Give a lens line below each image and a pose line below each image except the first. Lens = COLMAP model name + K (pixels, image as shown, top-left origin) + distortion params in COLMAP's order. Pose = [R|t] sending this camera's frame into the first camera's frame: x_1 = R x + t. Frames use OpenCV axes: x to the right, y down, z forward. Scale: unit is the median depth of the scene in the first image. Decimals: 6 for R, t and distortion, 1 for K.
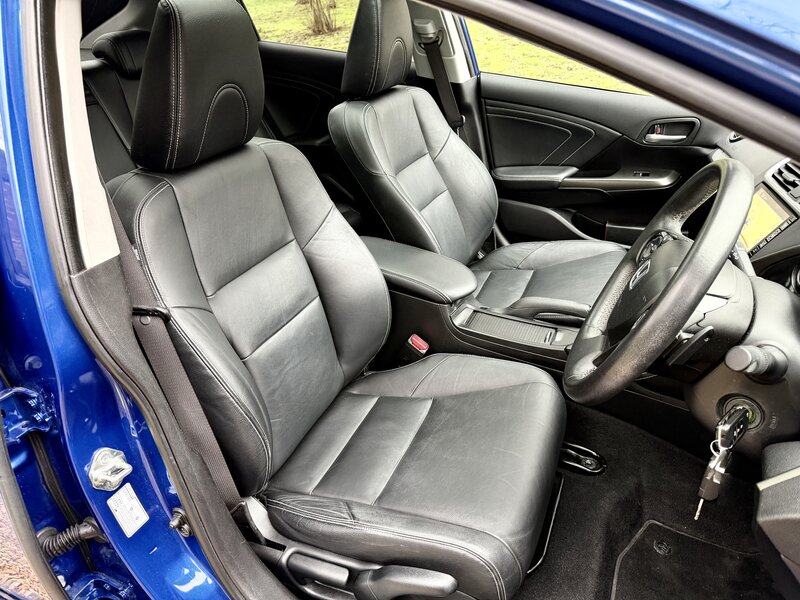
lens RADIAL K [[535.5, 0, 399.2], [0, 535.5, 302.7], [0, 0, 1]] dist [0.099503, -0.123572]
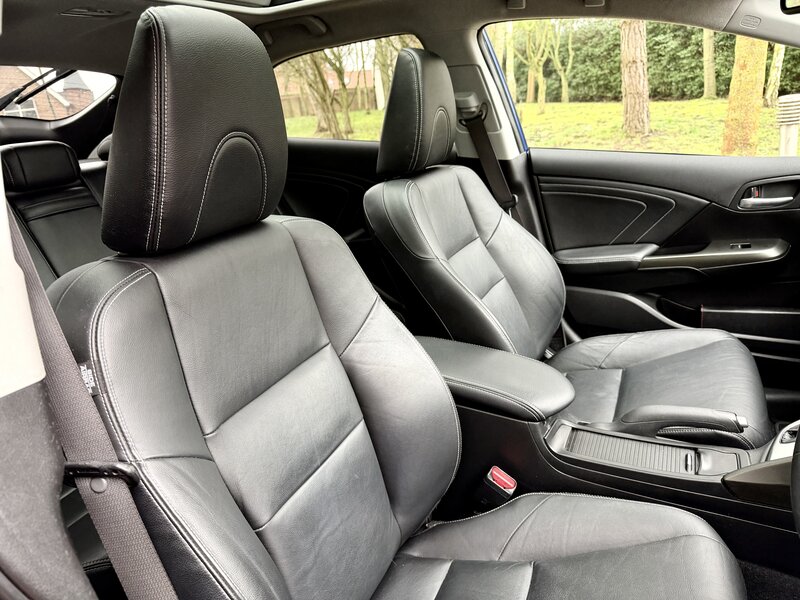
lens RADIAL K [[566.8, 0, 401.2], [0, 566.8, 304.1], [0, 0, 1]] dist [0.055051, -0.068352]
pose [[0.997189, -0.059651, -0.045349, -0.049525], [0.050033, 0.980577, -0.189643, -0.016124], [0.055781, 0.186841, 0.980805, 0.199881]]
